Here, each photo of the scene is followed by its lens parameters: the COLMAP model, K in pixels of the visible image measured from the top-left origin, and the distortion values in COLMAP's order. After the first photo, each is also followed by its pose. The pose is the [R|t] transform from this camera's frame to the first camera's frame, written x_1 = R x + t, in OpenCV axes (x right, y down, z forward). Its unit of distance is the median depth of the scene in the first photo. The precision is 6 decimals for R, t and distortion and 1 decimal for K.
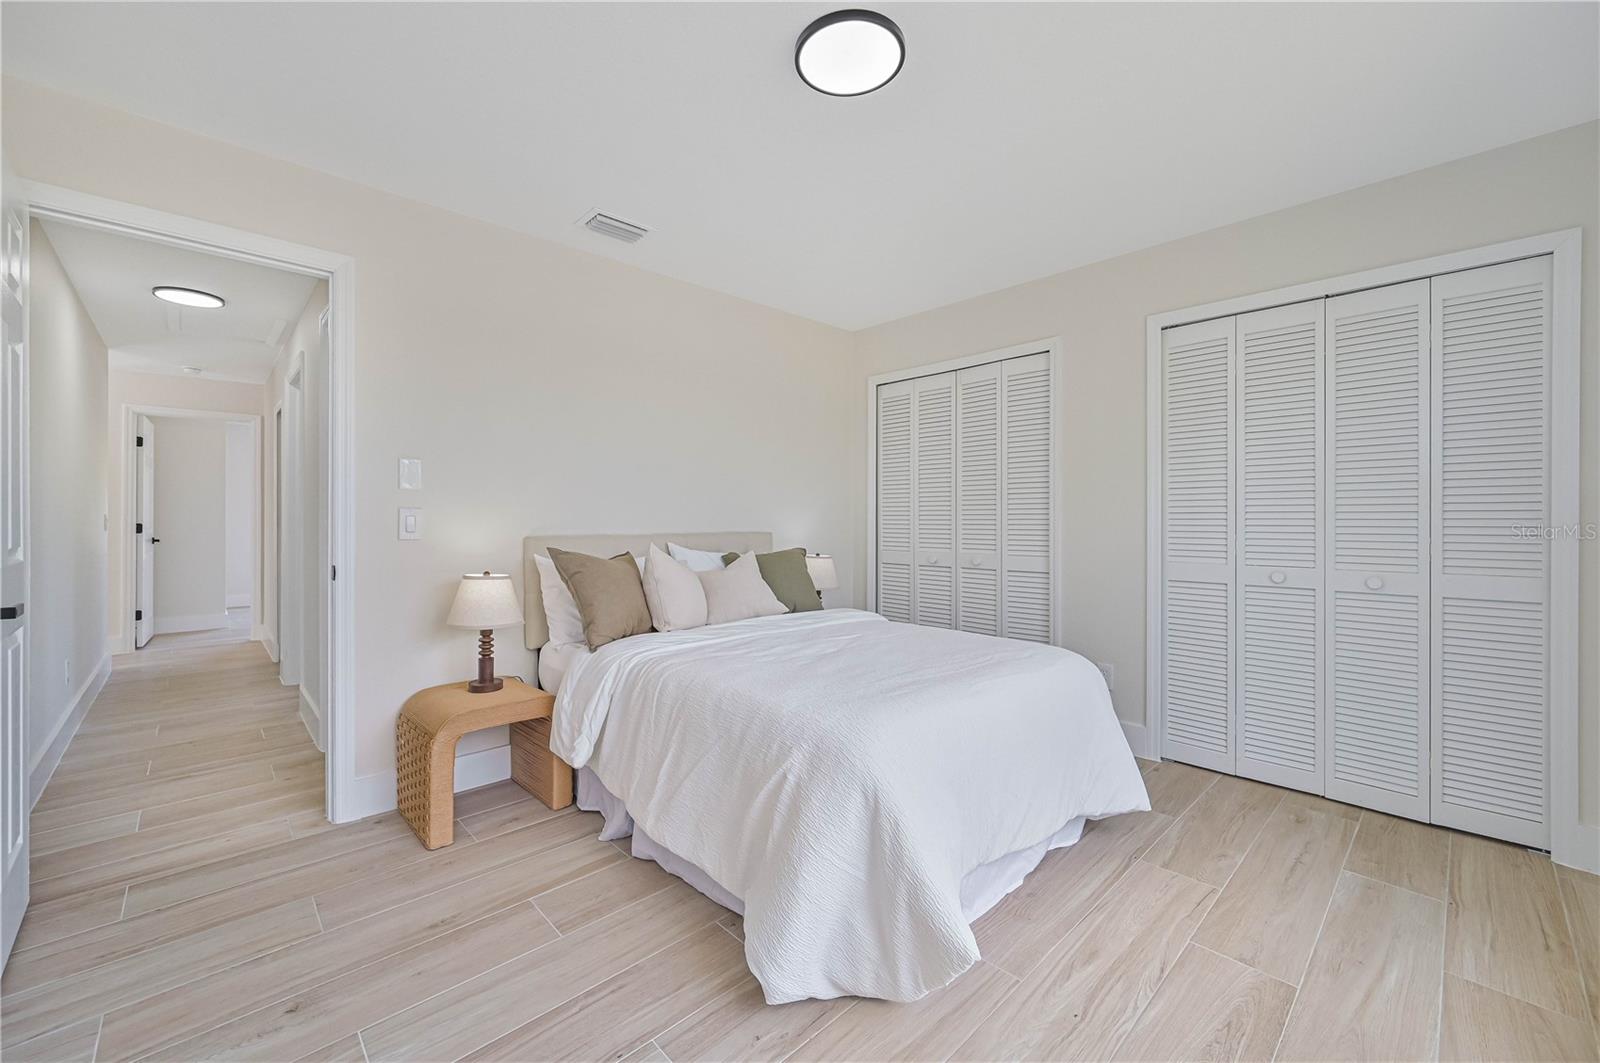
lens RADIAL K [[642.7, 0, 801.9], [0, 642.7, 520.3], [0, 0, 1]] dist [-0.002801, -0.000251]
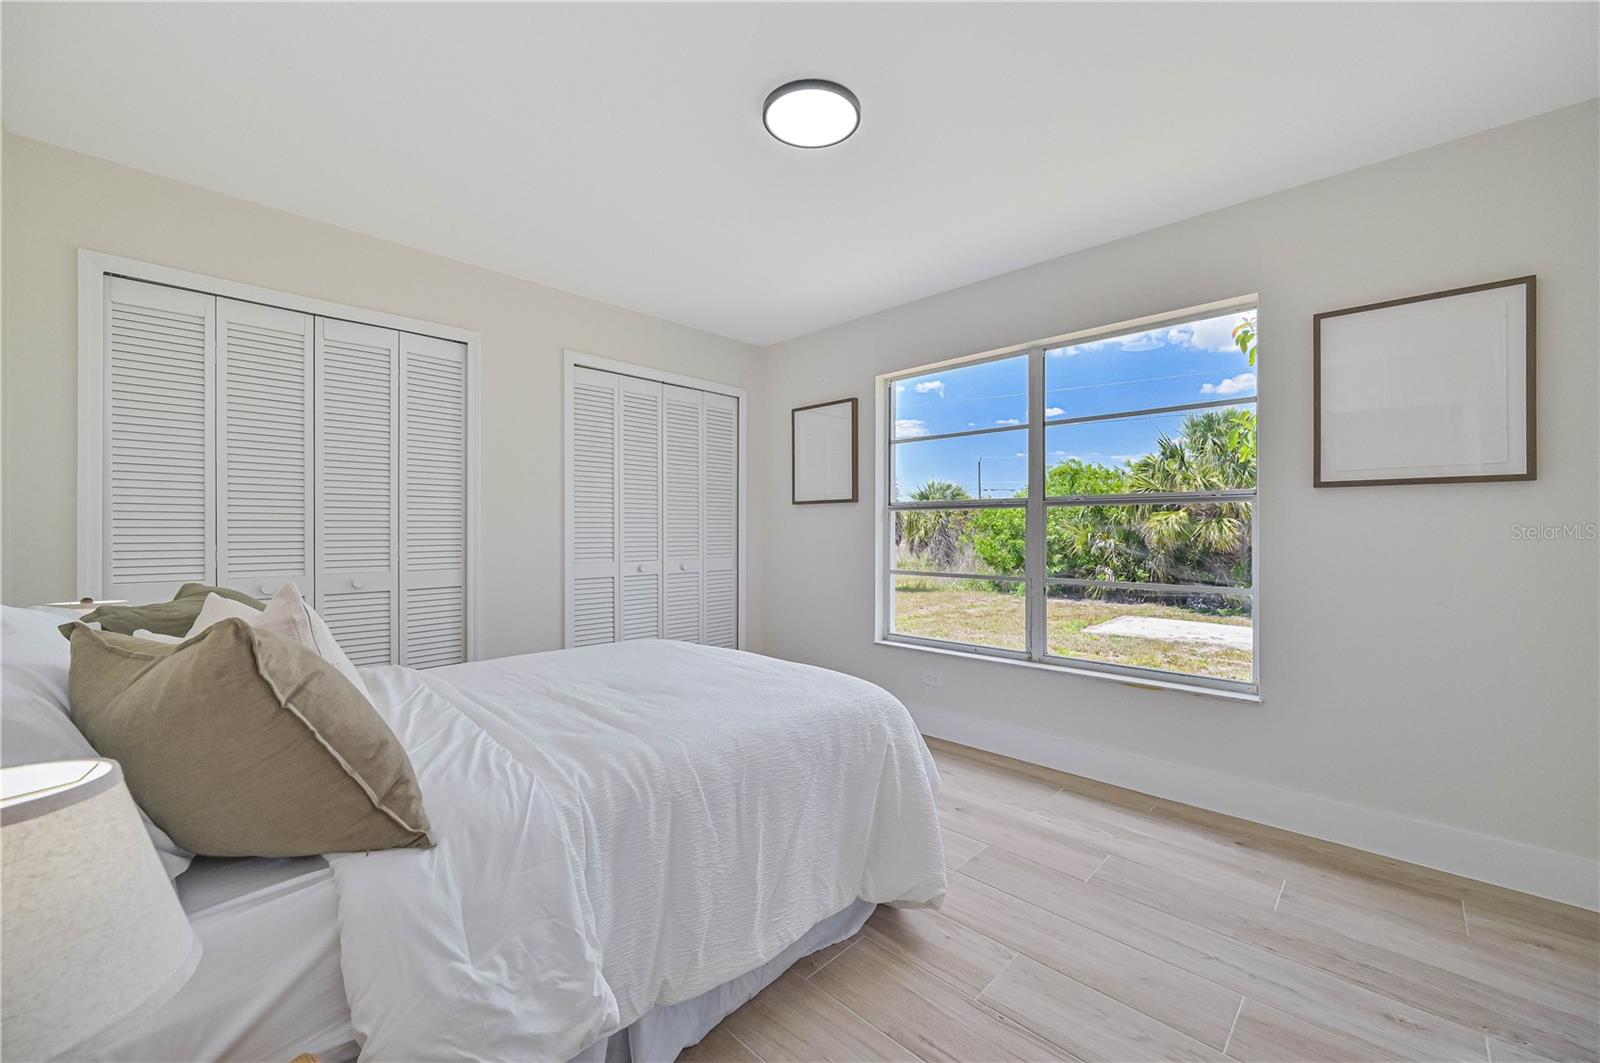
lens RADIAL K [[642.7, 0, 790.4], [0, 642.7, 537.8], [0, 0, 1]] dist [-0.002801, -0.000251]
pose [[-0.049758, -0.014132, 0.998661, -0.550932], [0.000684, 0.999899, 0.014183, 0.000377], [-0.998761, 0.001389, -0.049743, 0.577945]]
